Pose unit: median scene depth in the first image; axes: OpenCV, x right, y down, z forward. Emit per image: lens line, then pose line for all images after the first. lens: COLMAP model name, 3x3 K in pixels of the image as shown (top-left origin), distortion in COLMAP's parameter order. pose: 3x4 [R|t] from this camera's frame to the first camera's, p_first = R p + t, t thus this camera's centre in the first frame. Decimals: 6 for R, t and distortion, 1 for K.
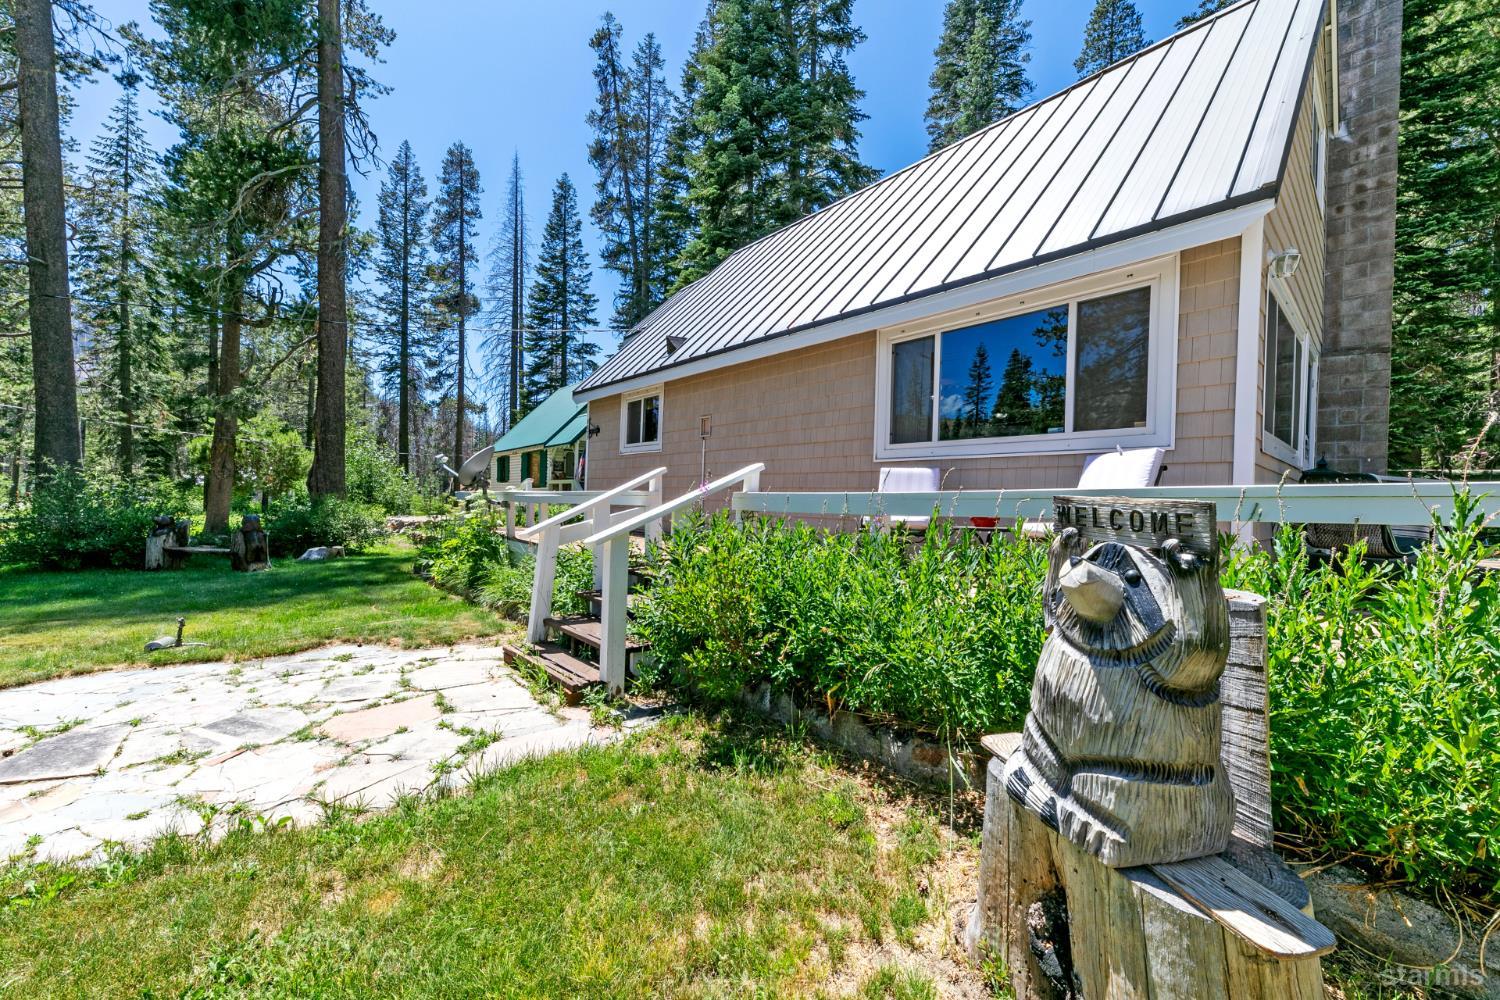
lens RADIAL K [[545.5, 0, 763.7], [0, 545.5, 497.2], [0, 0, 1]] dist [0.003504, -0.001234]
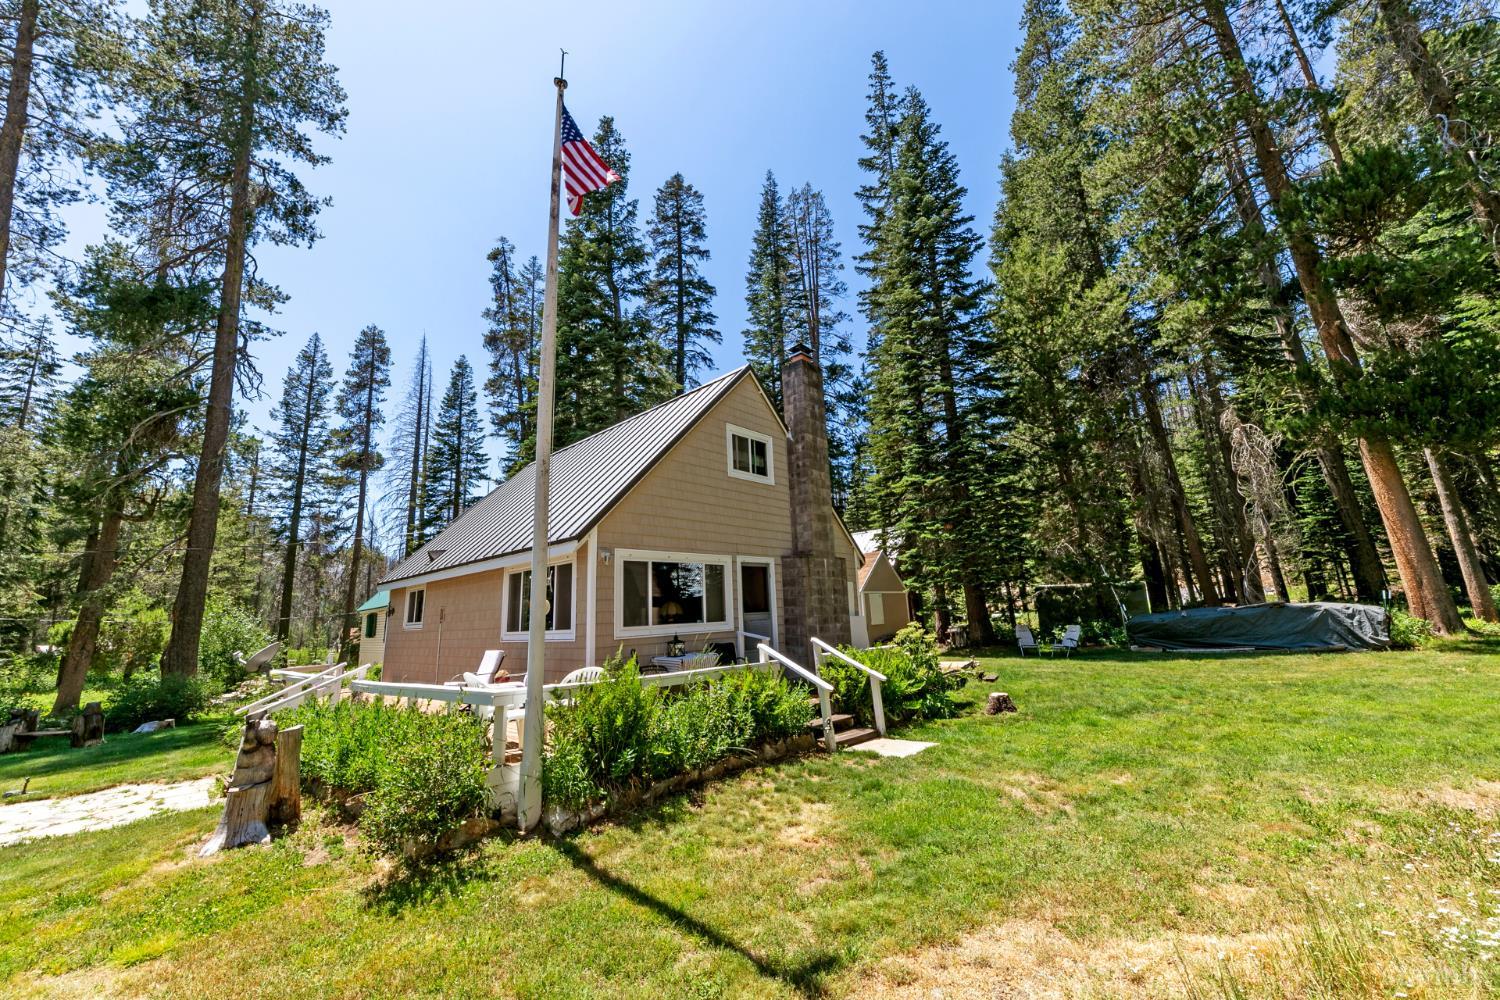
lens RADIAL K [[535.1, 0, 760.6], [0, 535.1, 506.6], [0, 0, 1]] dist [-0.001224, 0.000335]
pose [[0.991974, -0.048596, 0.116726, 0.121779], [0.070384, 0.979163, -0.190490, -0.015587], [-0.105037, 0.197177, 0.974725, -0.119498]]
